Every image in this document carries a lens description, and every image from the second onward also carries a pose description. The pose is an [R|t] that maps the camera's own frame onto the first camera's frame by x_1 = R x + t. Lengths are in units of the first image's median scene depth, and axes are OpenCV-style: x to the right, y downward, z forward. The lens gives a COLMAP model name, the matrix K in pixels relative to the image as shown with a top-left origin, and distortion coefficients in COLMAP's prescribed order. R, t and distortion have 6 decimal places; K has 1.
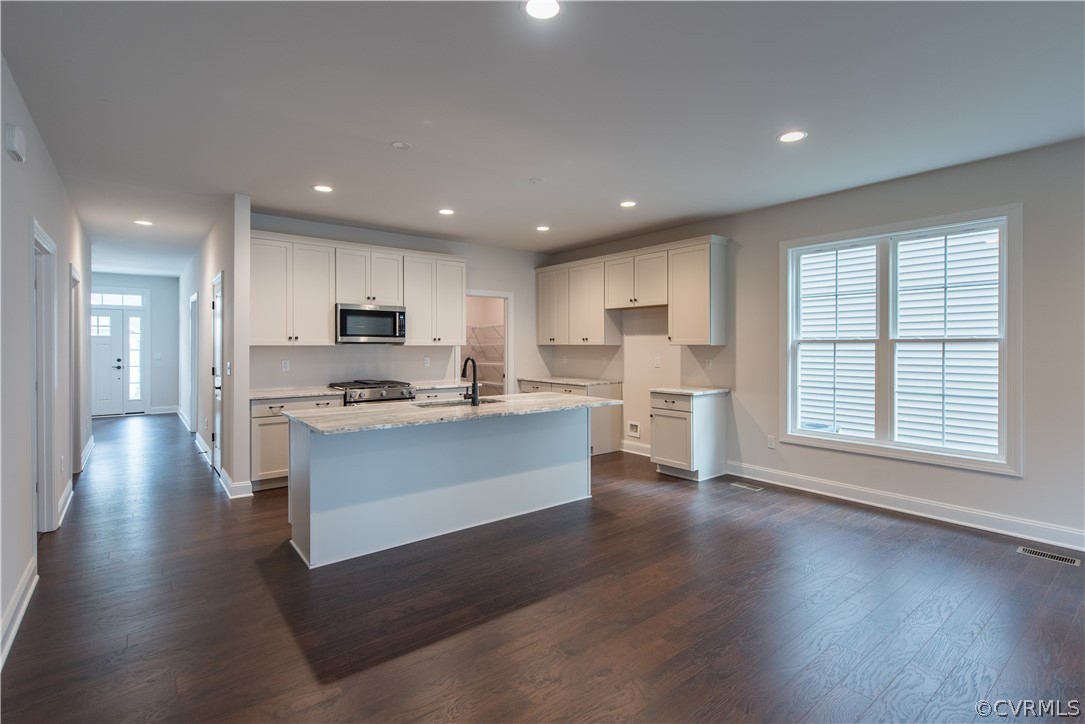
lens RADIAL K [[513.5, 0, 542.3], [0, 513.5, 347.8], [0, 0, 1]] dist [-0.000512, -0.000070]
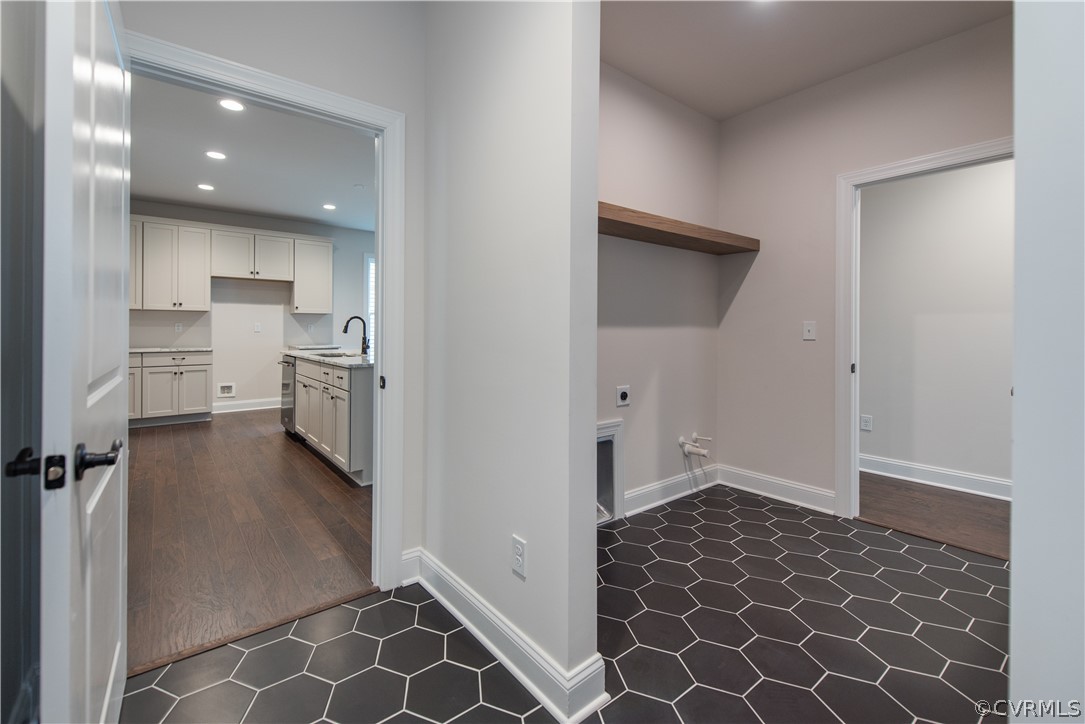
lens RADIAL K [[477.3, 0, 538.7], [0, 477.3, 330.0], [0, 0, 1]] dist [-0.000632, -0.000059]
pose [[-0.019588, -0.000134, 0.999808, -0.816768], [0.000247, 1.000000, 0.000139, 0.031340], [-0.999808, 0.000250, -0.019588, 0.356857]]
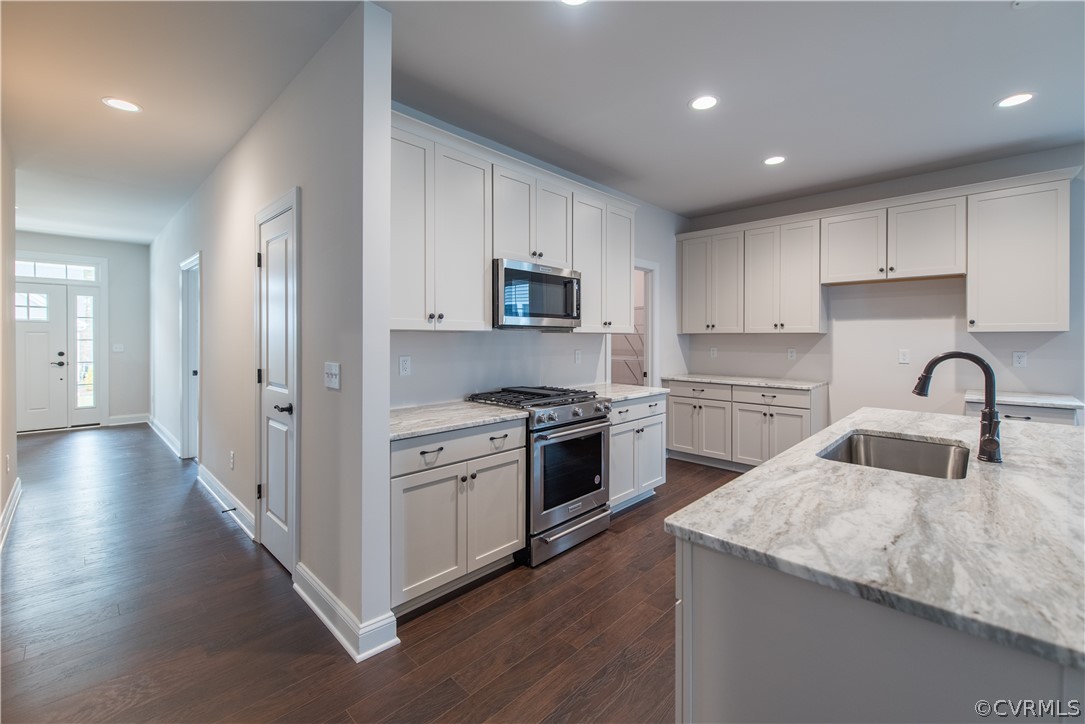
lens RADIAL K [[452.2, 0, 539.3], [0, 452.2, 341.1], [0, 0, 1]] dist [0.001206, -0.000118]
pose [[0.991250, 0.000462, 0.131995, -0.349398], [-0.000980, 0.999992, 0.003858, 0.004057], [-0.131992, -0.003954, 0.991243, 0.403921]]
